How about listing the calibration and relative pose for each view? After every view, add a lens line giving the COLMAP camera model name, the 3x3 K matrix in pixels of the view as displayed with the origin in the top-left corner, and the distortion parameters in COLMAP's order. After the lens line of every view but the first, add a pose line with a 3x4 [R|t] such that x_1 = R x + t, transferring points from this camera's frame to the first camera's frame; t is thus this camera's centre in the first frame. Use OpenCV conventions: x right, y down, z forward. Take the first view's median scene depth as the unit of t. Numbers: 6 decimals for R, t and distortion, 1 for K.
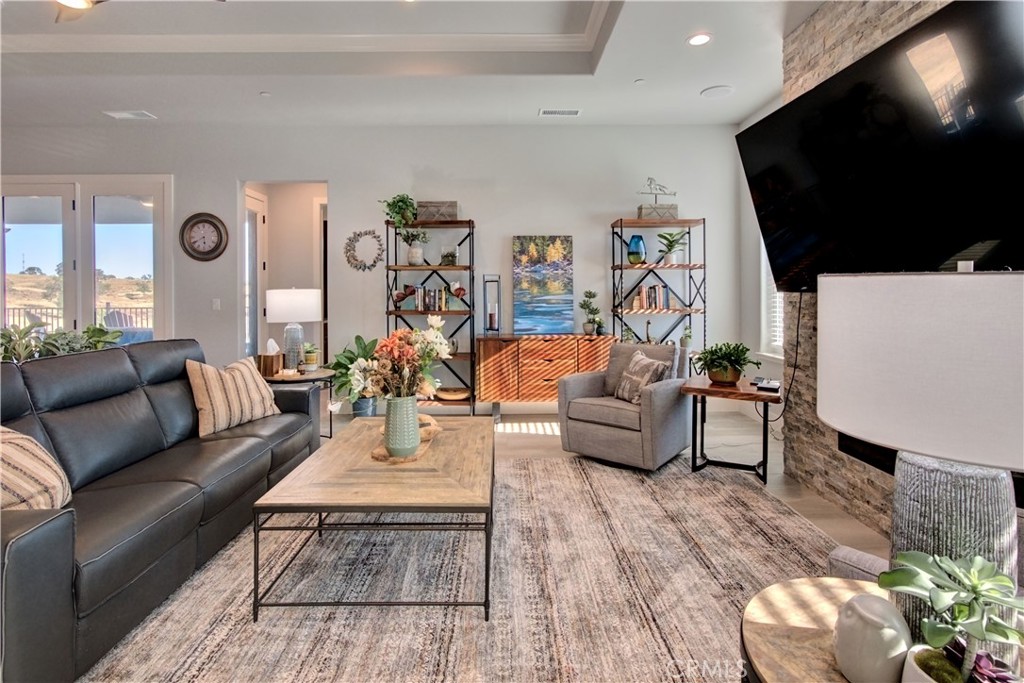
lens RADIAL K [[468.9, 0, 526.7], [0, 468.9, 286.4], [0, 0, 1]] dist [0.000570, 0.000792]
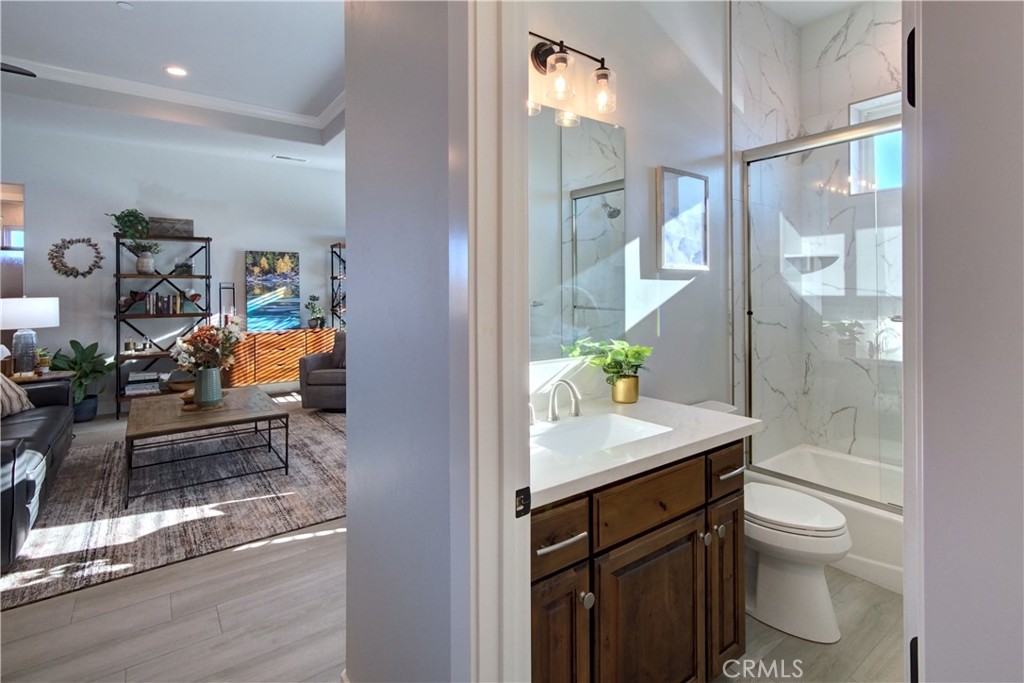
lens RADIAL K [[468.9, 0, 526.7], [0, 468.9, 286.4], [0, 0, 1]] dist [0.000570, 0.000792]
pose [[0.805976, 0.003081, 0.591940, -0.168372], [-0.006036, 0.999977, 0.003014, -0.023841], [-0.591917, -0.006002, 0.805976, -0.431381]]
